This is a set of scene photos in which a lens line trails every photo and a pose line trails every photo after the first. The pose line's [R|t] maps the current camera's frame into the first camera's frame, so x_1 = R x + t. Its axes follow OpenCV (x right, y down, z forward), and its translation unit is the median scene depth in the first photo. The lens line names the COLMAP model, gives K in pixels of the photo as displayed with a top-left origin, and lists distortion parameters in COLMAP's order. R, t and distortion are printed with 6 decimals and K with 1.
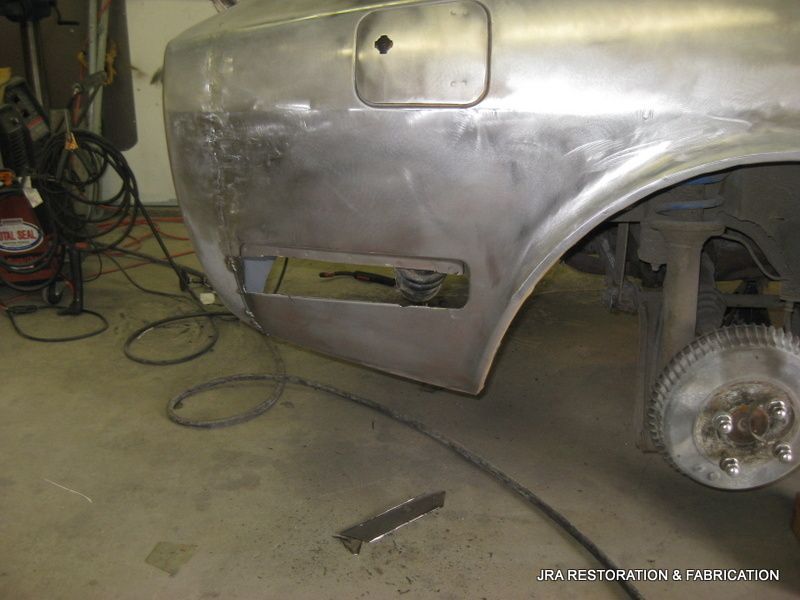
lens RADIAL K [[879.6, 0, 400.0], [0, 879.6, 300.0], [0, 0, 1]] dist [-0.168555, 0.118240]
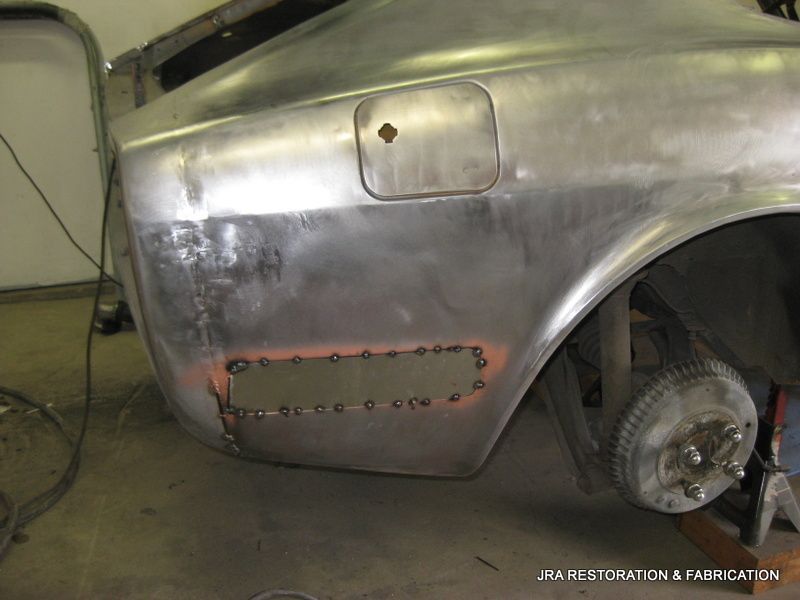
lens RADIAL K [[879.6, 0, 400.0], [0, 879.6, 300.0], [0, 0, 1]] dist [-0.168555, 0.118240]
pose [[0.919635, -0.132099, 0.369893, -0.324543], [0.144875, 0.989426, -0.006841, -0.092570], [-0.365078, 0.059879, 0.929049, 0.112463]]
